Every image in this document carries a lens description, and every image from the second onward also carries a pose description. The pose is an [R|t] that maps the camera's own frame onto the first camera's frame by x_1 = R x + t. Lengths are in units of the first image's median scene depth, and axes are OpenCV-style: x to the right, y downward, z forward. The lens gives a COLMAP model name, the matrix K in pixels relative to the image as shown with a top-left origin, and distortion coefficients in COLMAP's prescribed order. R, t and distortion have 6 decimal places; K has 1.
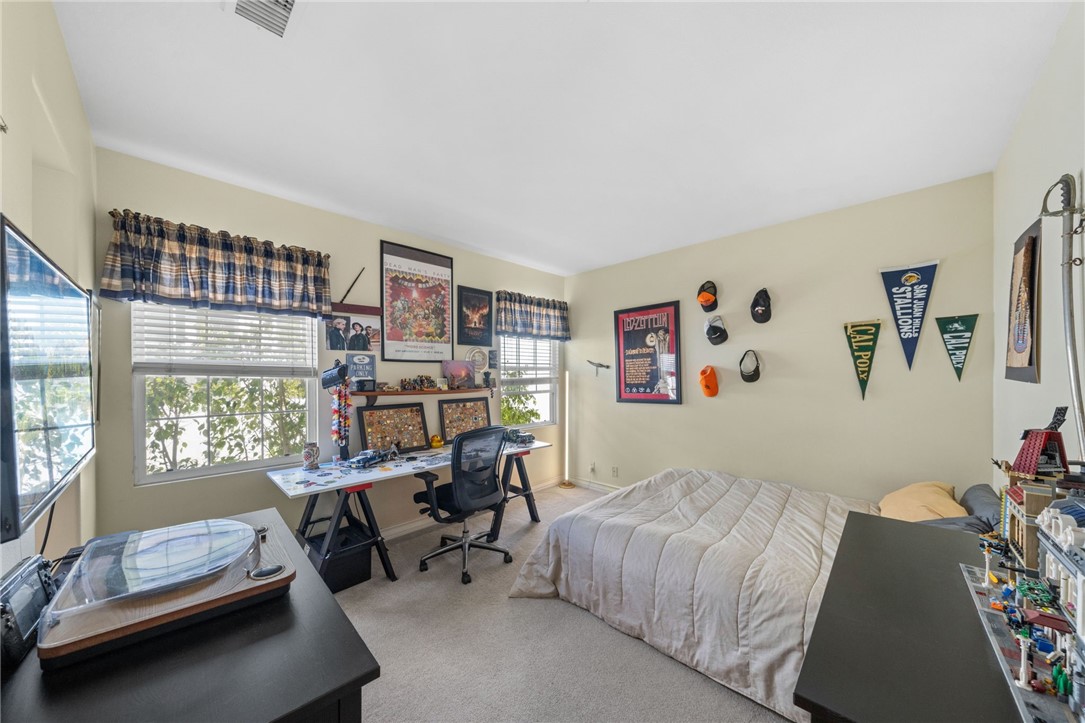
lens RADIAL K [[367.3, 0, 544.8], [0, 367.3, 370.3], [0, 0, 1]] dist [-0.005681, 0.000153]
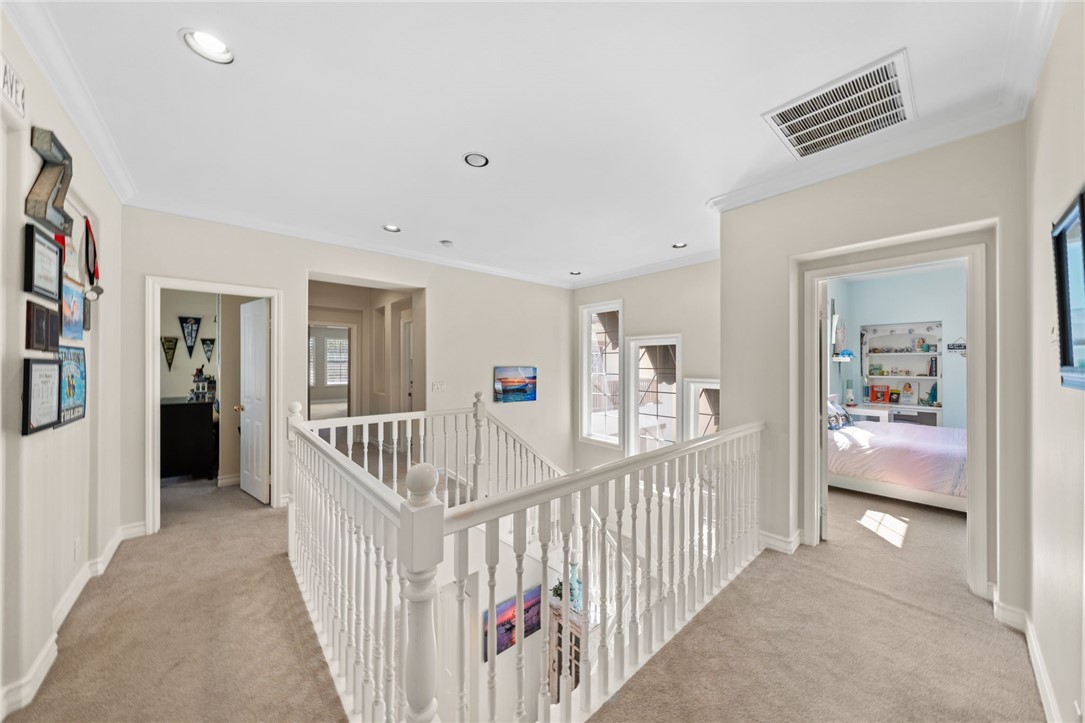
lens RADIAL K [[367.3, 0, 544.4], [0, 367.3, 362.9], [0, 0, 1]] dist [-0.005681, 0.000153]
pose [[0.068972, 0.003317, 0.997613, -0.852104], [-0.009831, 0.999948, -0.002646, 0.006863], [-0.997570, -0.009625, 0.069001, -1.023491]]
